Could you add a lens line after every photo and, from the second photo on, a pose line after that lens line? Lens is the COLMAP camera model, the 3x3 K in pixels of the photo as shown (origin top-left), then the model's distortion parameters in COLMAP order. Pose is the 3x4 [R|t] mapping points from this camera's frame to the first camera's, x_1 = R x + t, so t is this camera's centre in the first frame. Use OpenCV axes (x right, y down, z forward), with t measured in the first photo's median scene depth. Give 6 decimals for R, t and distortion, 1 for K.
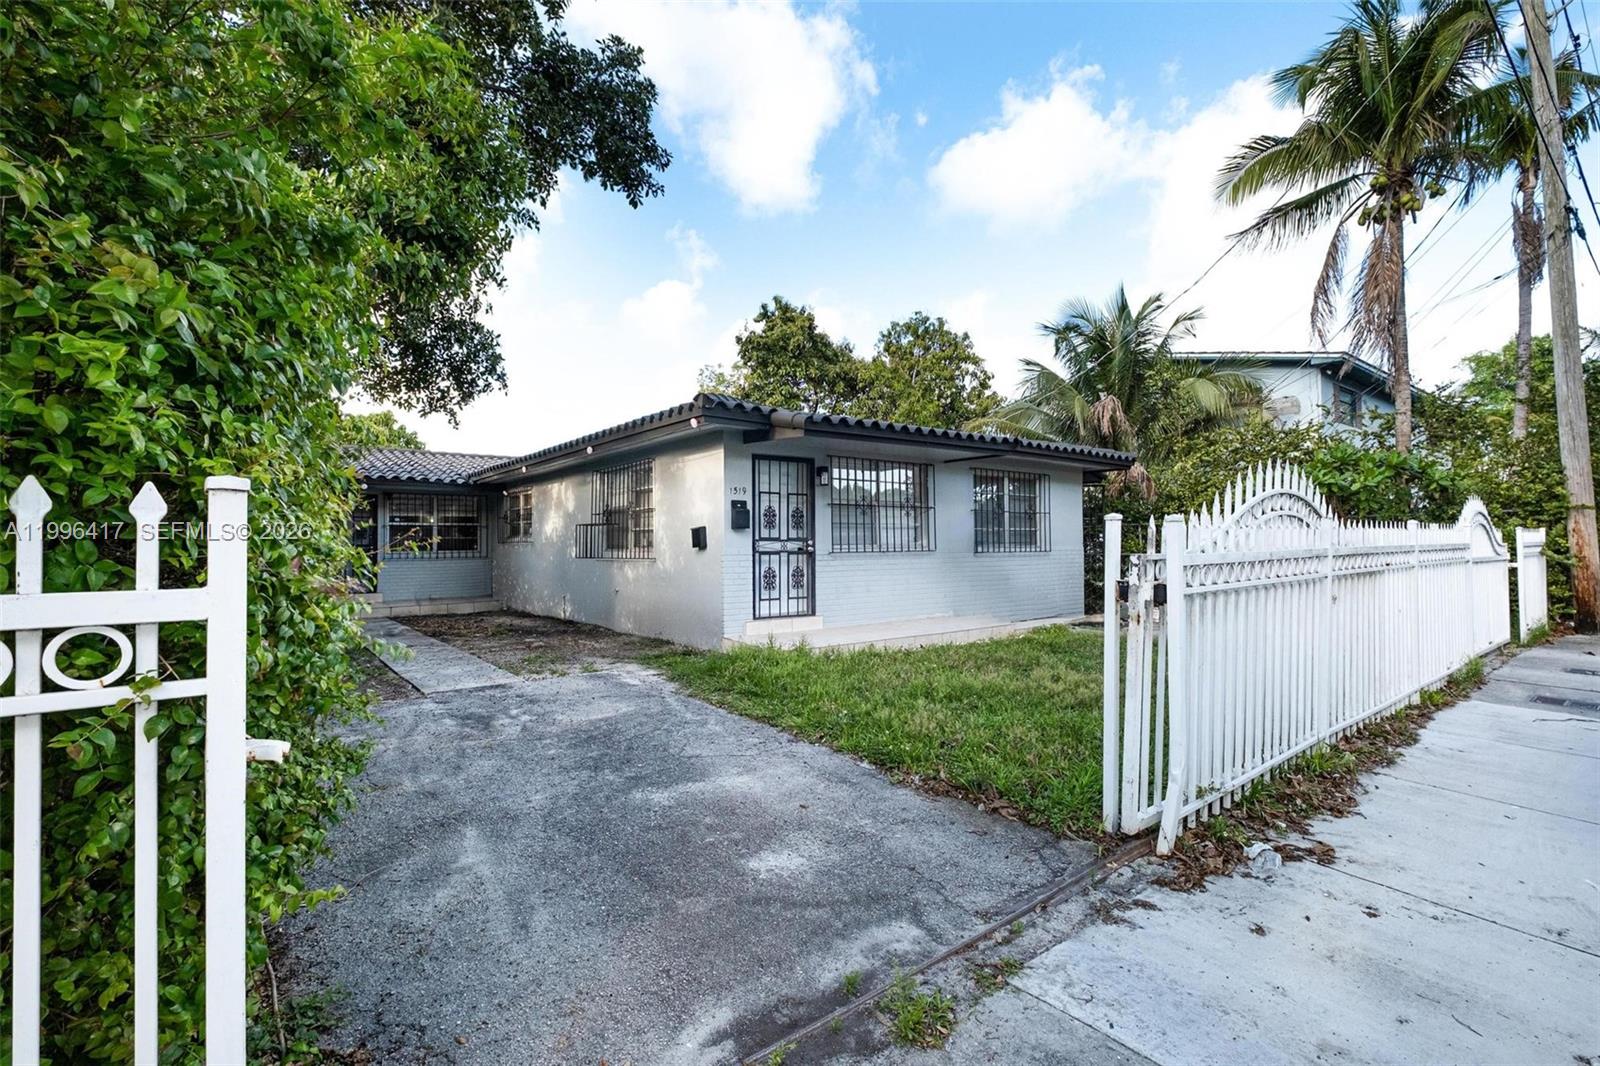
lens RADIAL K [[698.2, 0, 812.1], [0, 698.2, 527.7], [0, 0, 1]] dist [-0.002846, -0.000965]
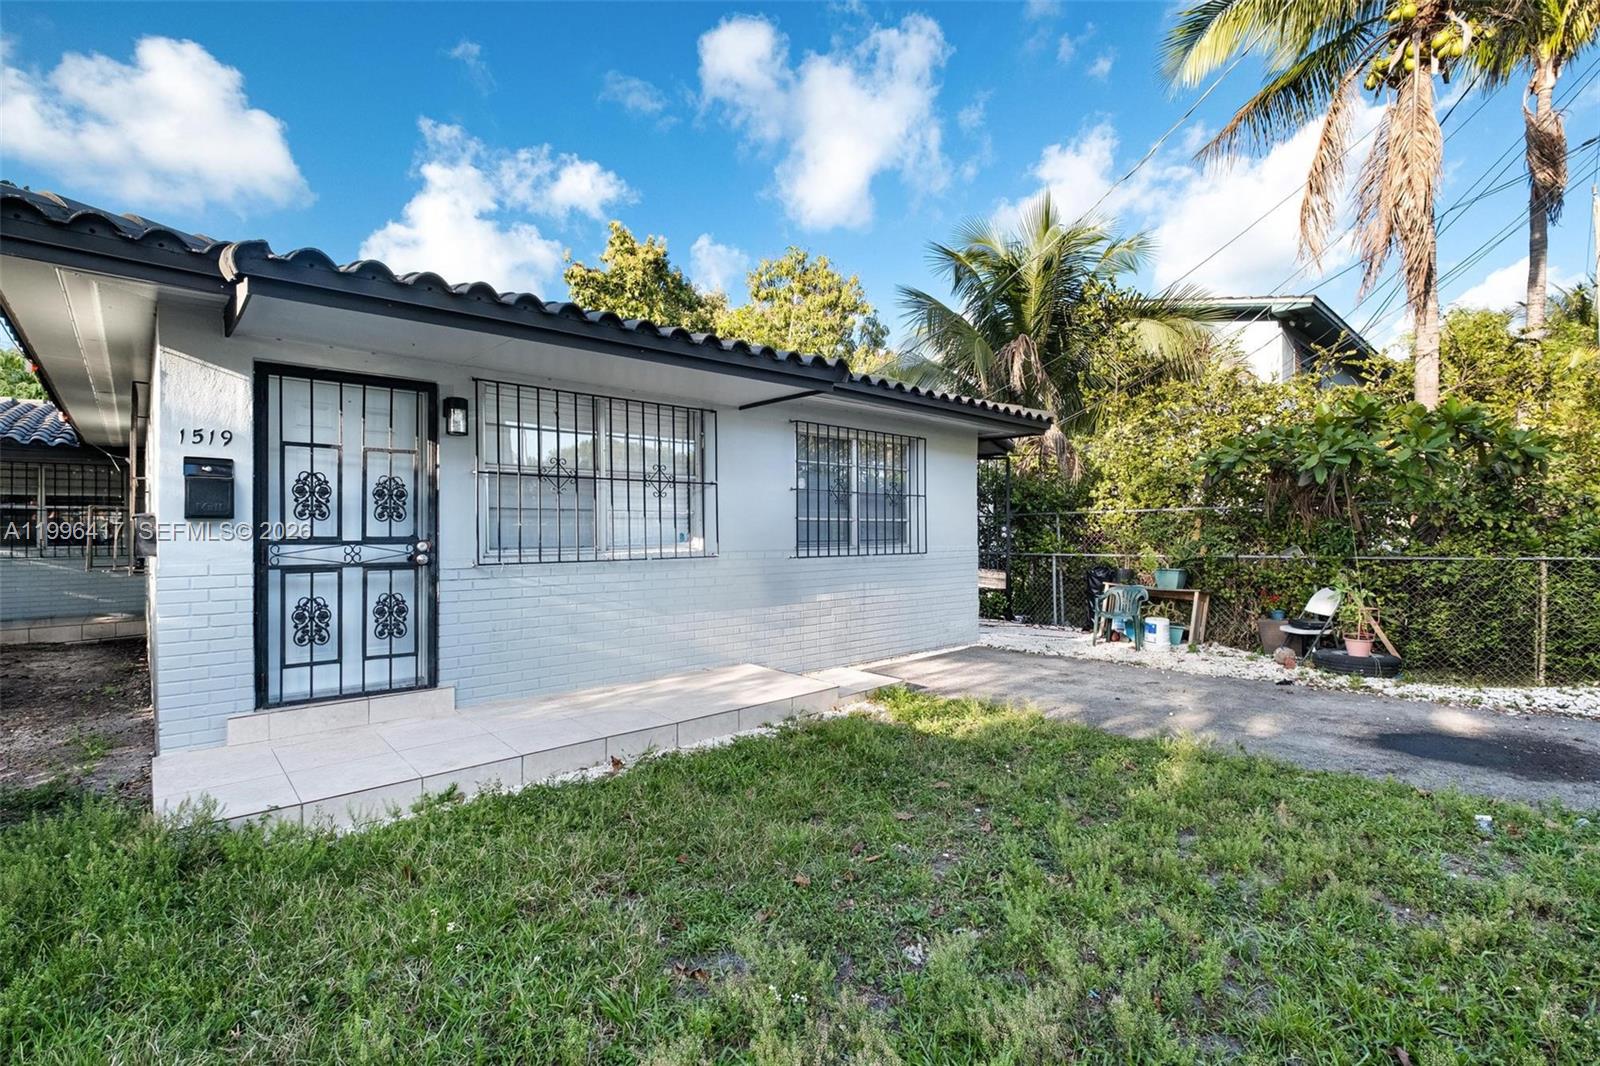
lens RADIAL K [[711.3, 0, 822.8], [0, 711.3, 512.0], [0, 0, 1]] dist [-0.000787, -0.000098]
pose [[0.994478, 0.005670, 0.104791, 0.205590], [-0.005319, 0.999979, -0.003624, -0.002980], [-0.104809, 0.003047, 0.994488, 0.396162]]
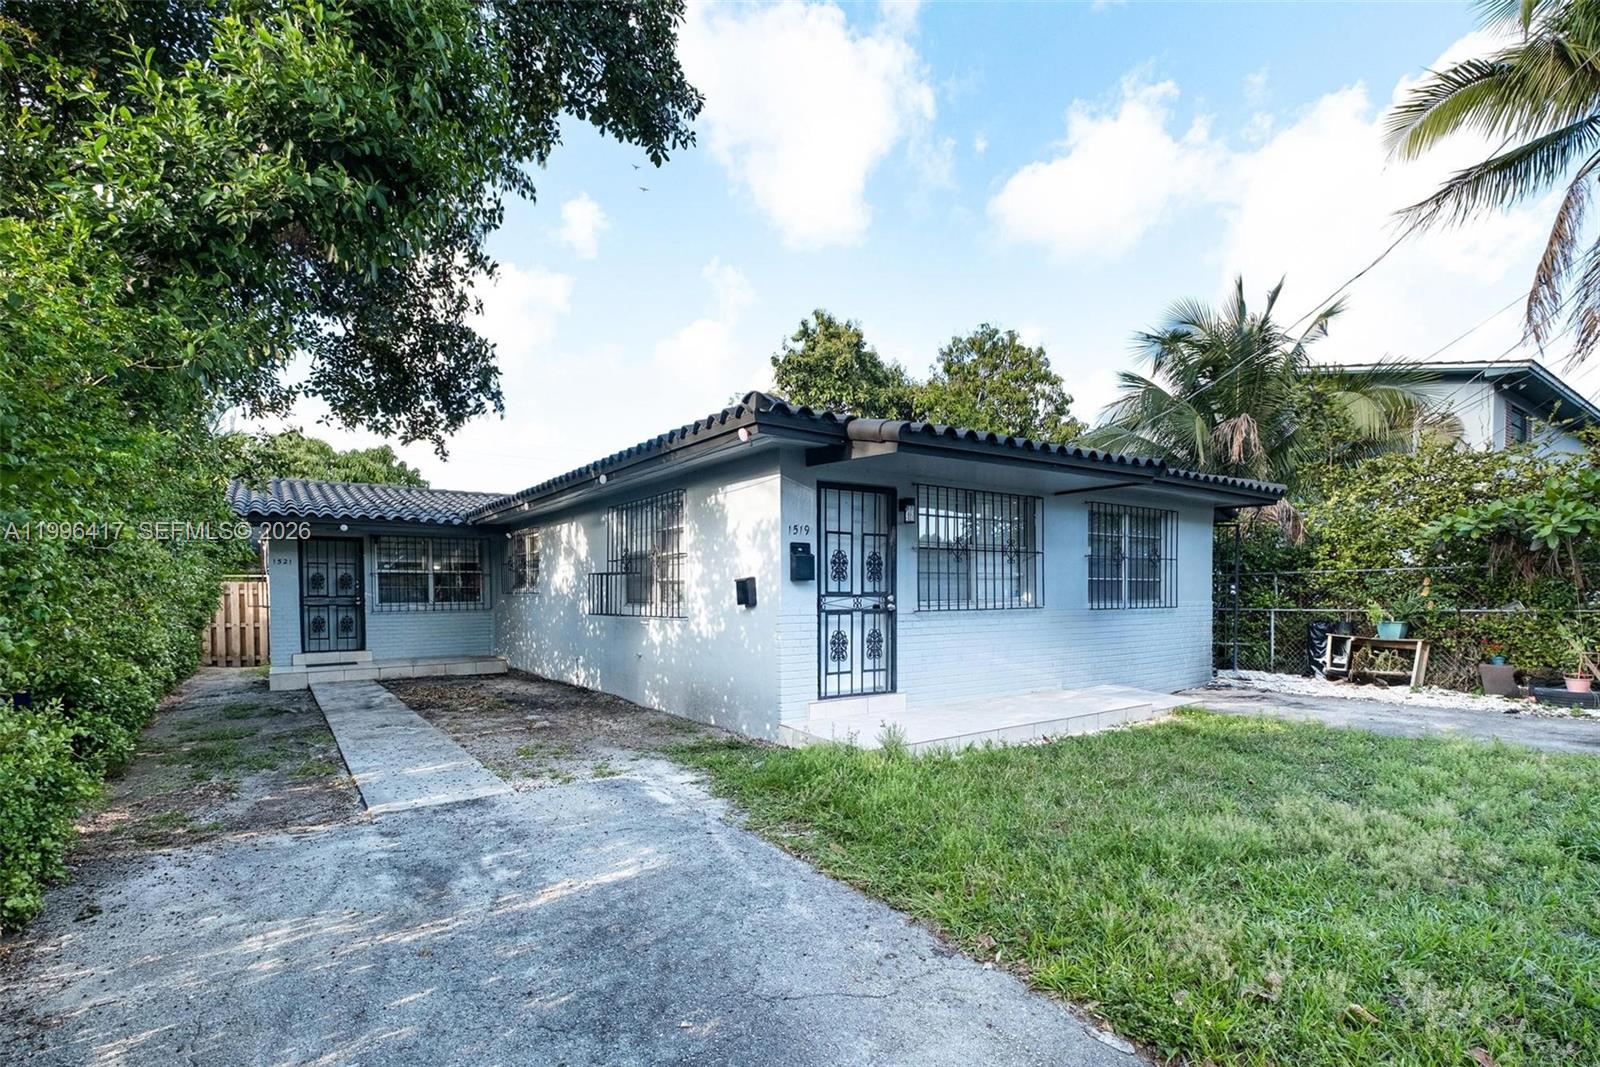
lens RADIAL K [[744.0, 0, 829.2], [0, 744.0, 604.5], [0, 0, 1]] dist [-0.001977, -0.001092]
pose [[0.999752, 0.001591, -0.022207, -0.045236], [-0.000695, 0.999188, 0.040273, -0.004028], [0.022253, -0.040248, 0.998942, 0.162482]]
